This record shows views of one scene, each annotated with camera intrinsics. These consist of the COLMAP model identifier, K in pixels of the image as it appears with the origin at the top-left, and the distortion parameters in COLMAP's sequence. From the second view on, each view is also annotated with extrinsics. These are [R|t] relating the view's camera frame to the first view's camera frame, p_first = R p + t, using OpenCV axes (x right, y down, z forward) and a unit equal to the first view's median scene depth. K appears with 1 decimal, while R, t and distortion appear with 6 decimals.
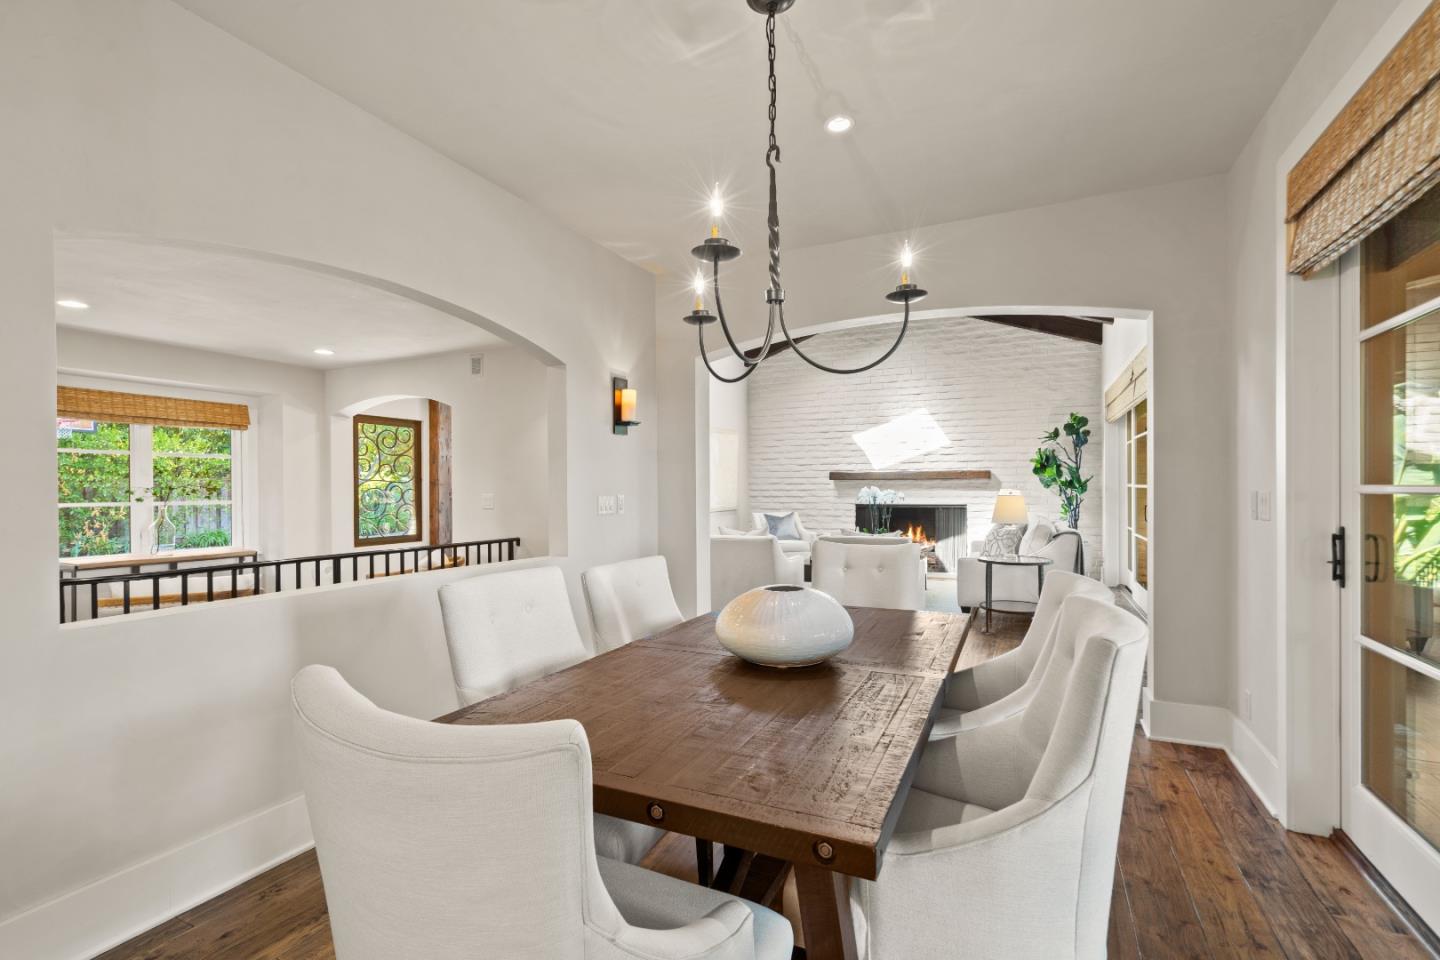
lens RADIAL K [[665.1, 0, 728.8], [0, 665.1, 490.9], [0, 0, 1]] dist [0.002400, 0.001135]
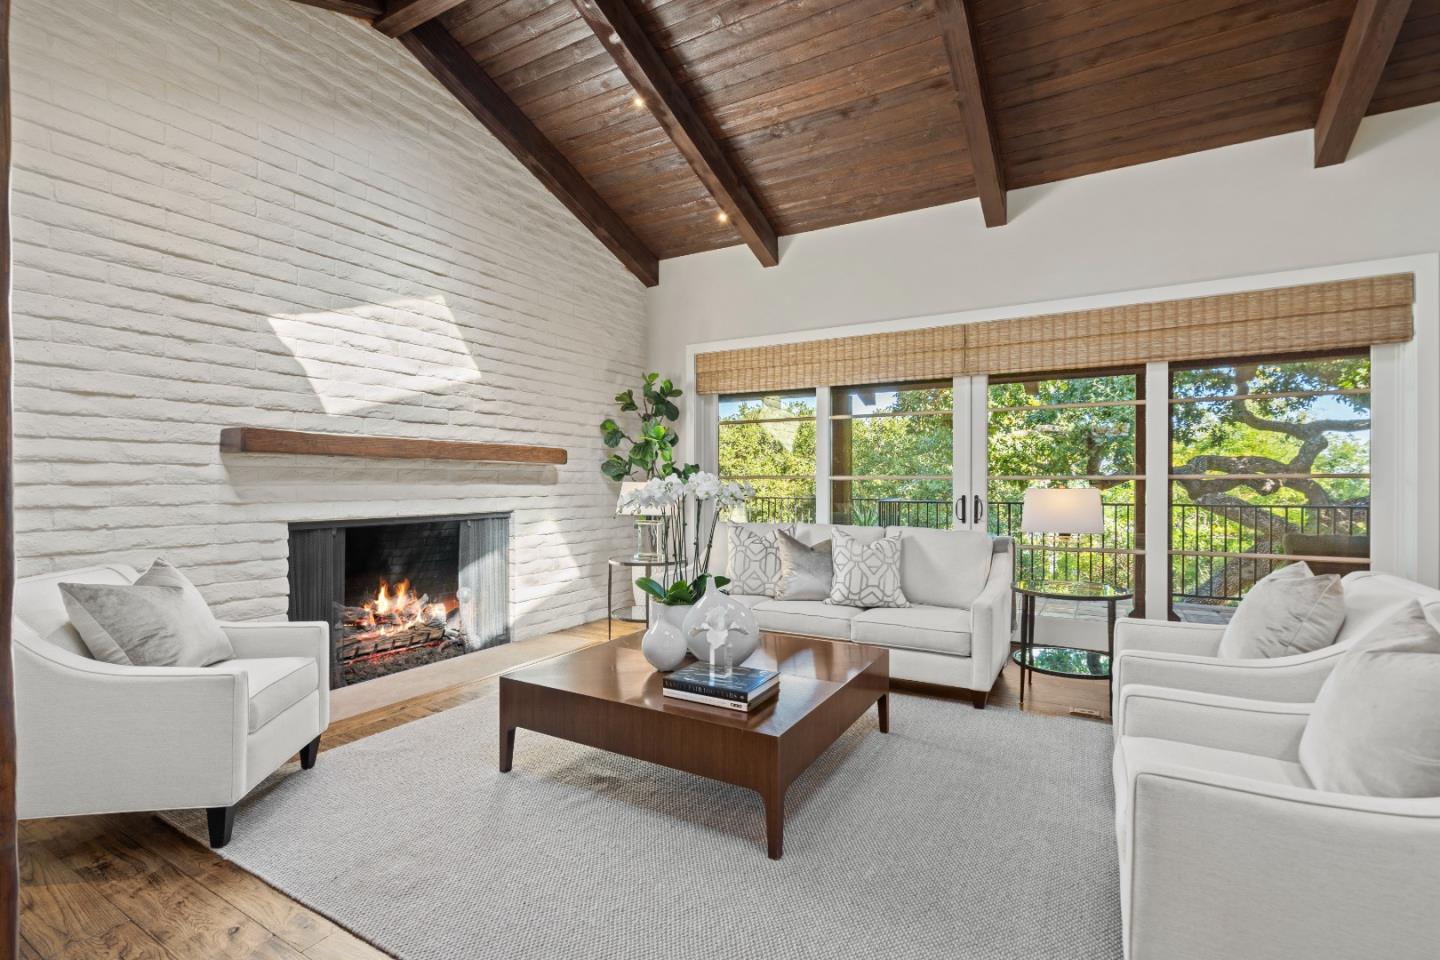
lens RADIAL K [[665.1, 0, 714.8], [0, 665.1, 481.6], [0, 0, 1]] dist [0.002400, 0.001135]
pose [[0.119595, 0.006264, 0.992803, -0.150381], [0.003053, 0.999973, -0.006677, 0.000851], [-0.992818, 0.003829, 0.119573, 0.780506]]
